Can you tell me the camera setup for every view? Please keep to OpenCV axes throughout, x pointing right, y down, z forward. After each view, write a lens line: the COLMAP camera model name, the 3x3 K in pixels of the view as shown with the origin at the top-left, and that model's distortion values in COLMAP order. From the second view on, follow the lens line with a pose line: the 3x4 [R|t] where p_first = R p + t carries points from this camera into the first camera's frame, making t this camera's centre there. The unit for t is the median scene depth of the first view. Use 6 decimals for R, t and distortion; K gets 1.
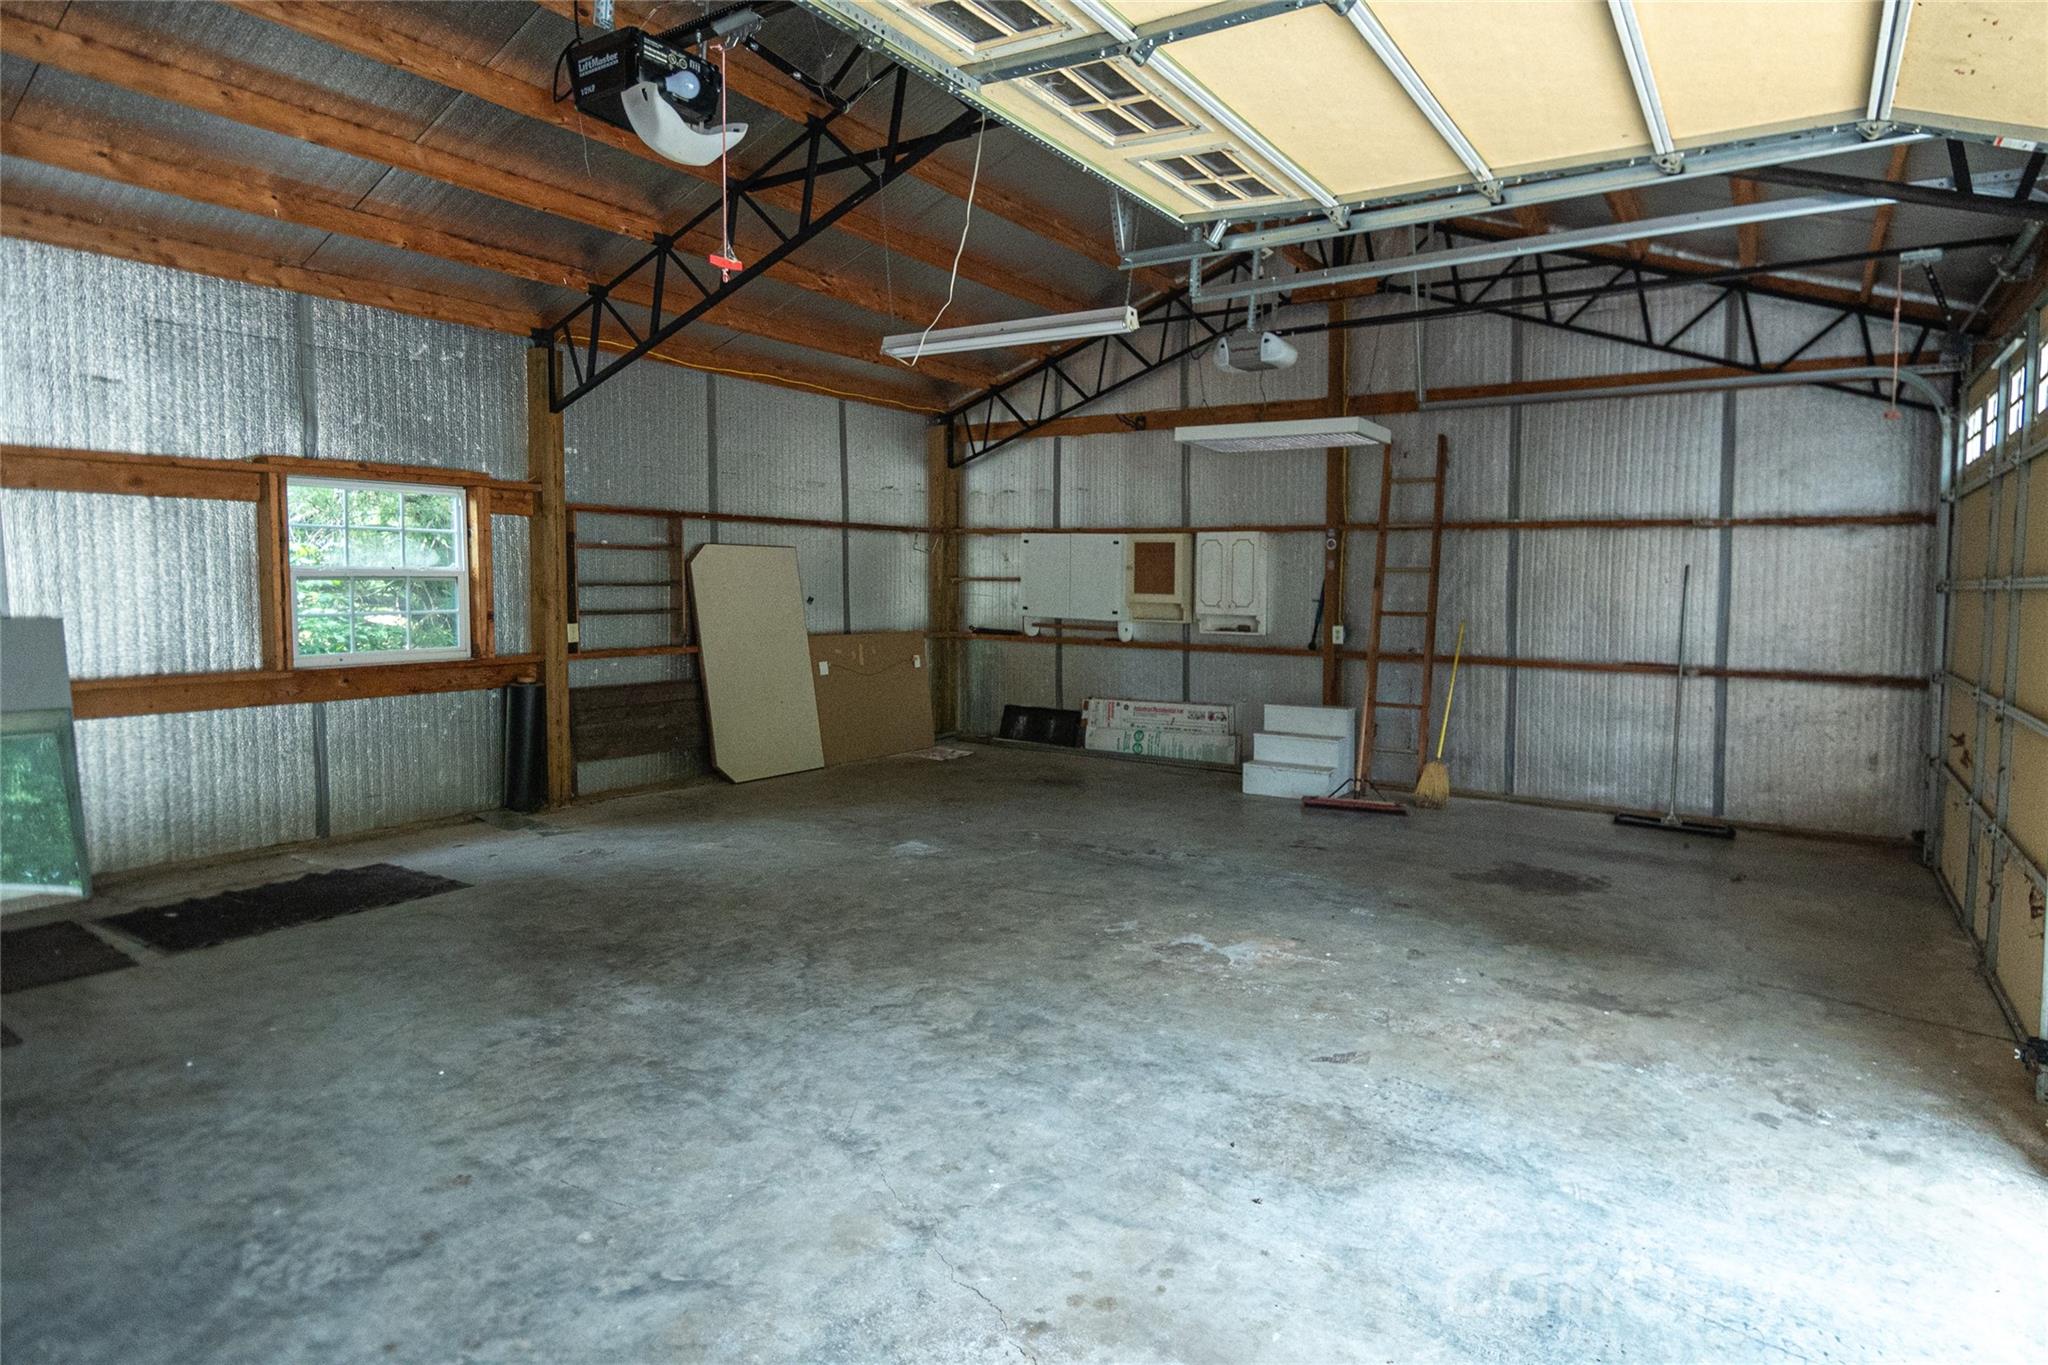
lens RADIAL K [[1091.8, 0, 1109.7], [0, 1091.8, 631.6], [0, 0, 1]] dist [0.030977, -0.048568]
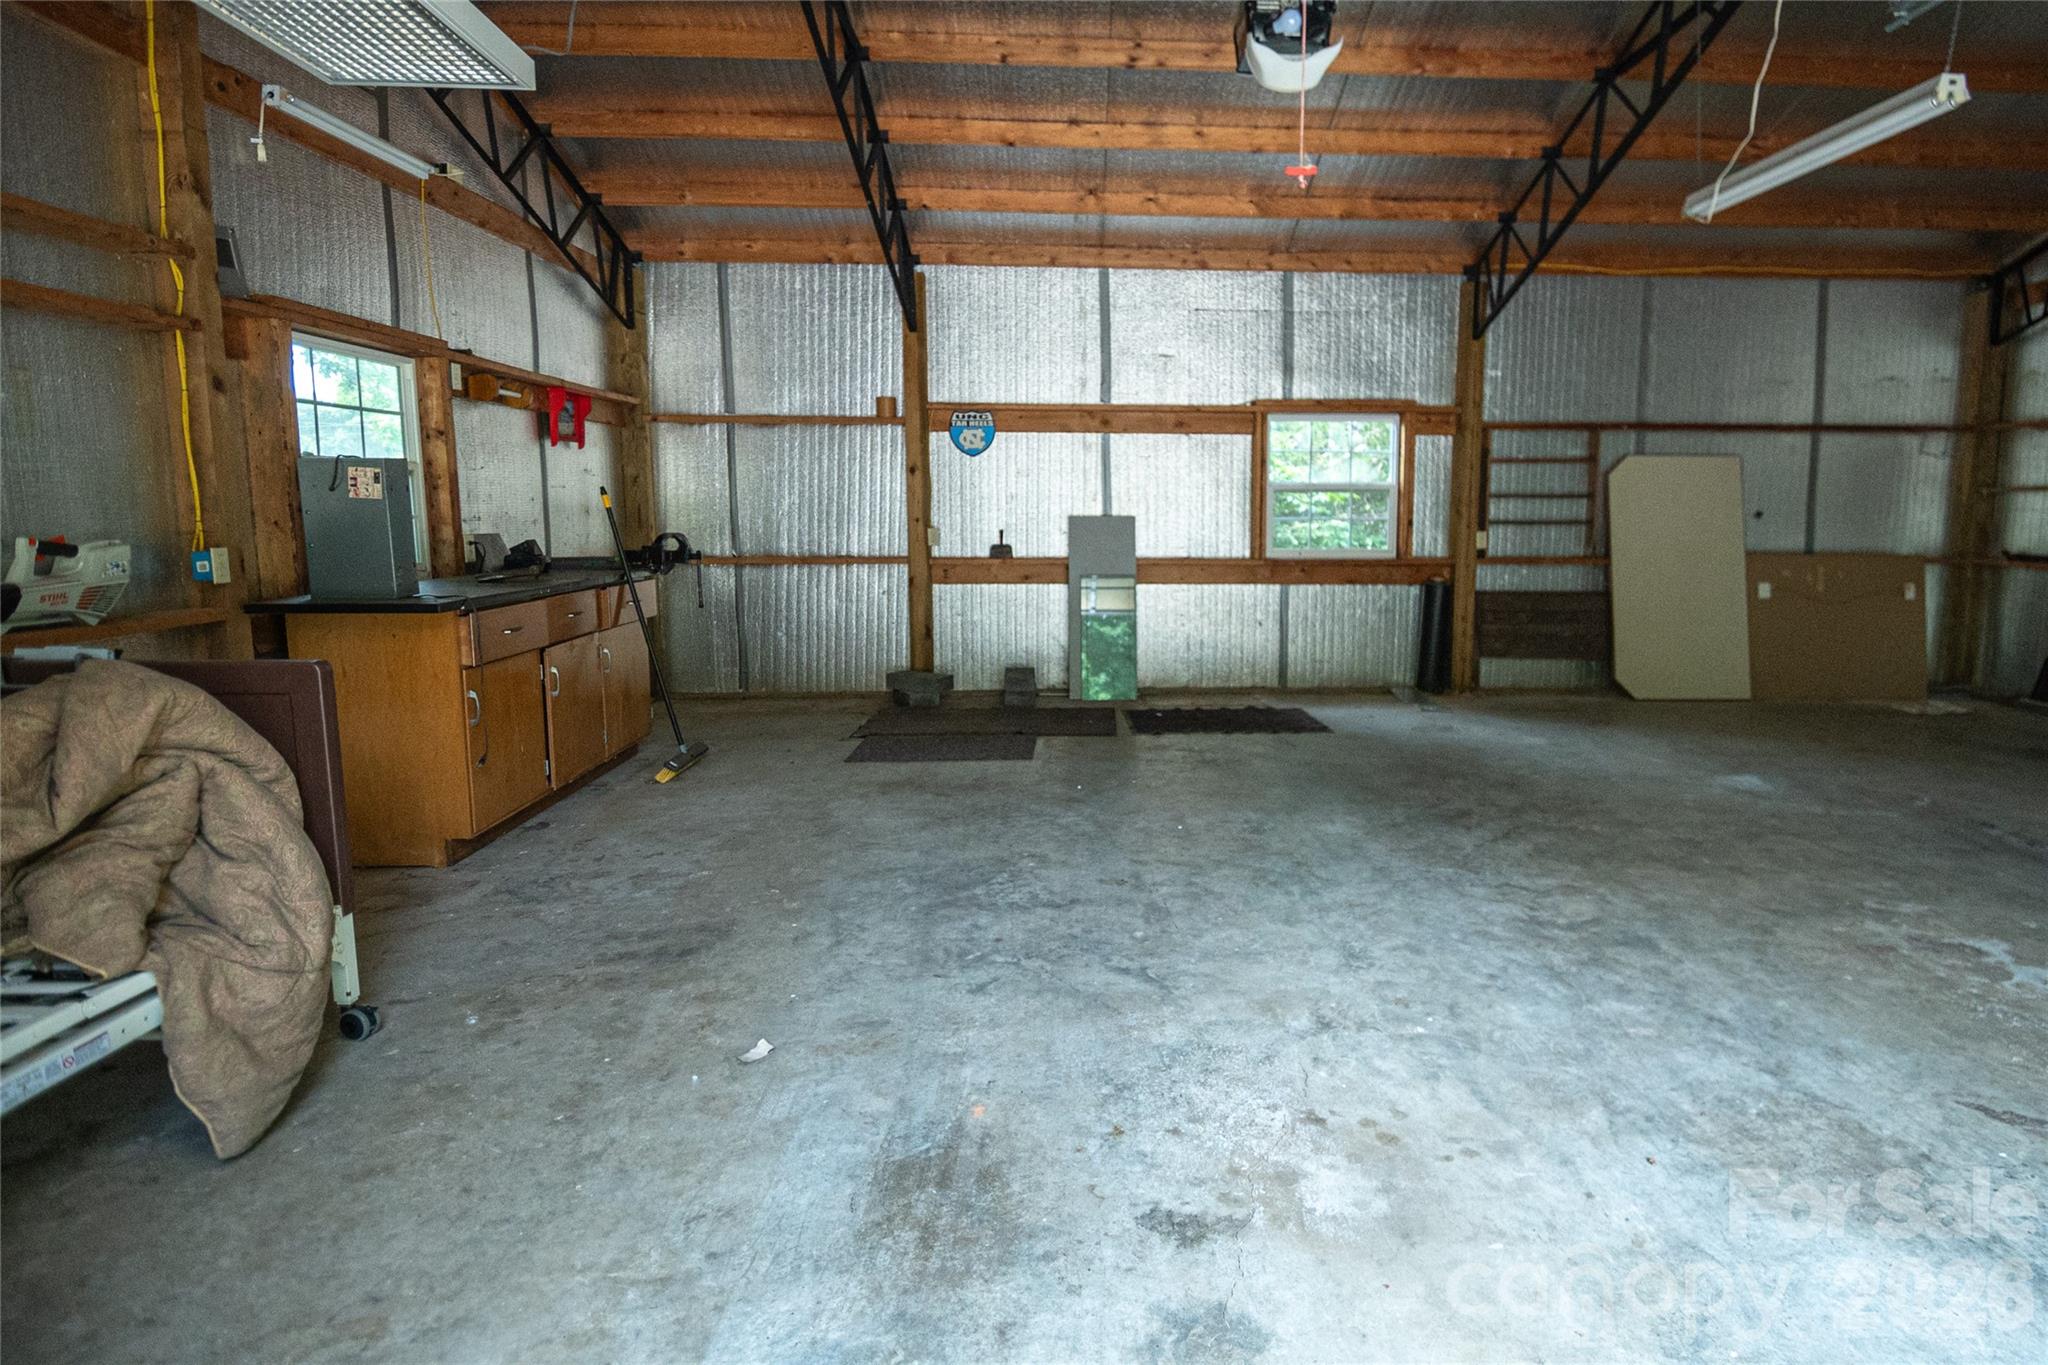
lens RADIAL K [[1080.4, 0, 1129.0], [0, 1080.4, 633.8], [0, 0, 1]] dist [0.035211, -0.031899]
pose [[0.570621, 0.082844, -0.817024, 0.251944], [-0.039422, 0.996515, 0.073510, 0.034742], [0.820267, -0.009738, 0.571898, 0.094860]]
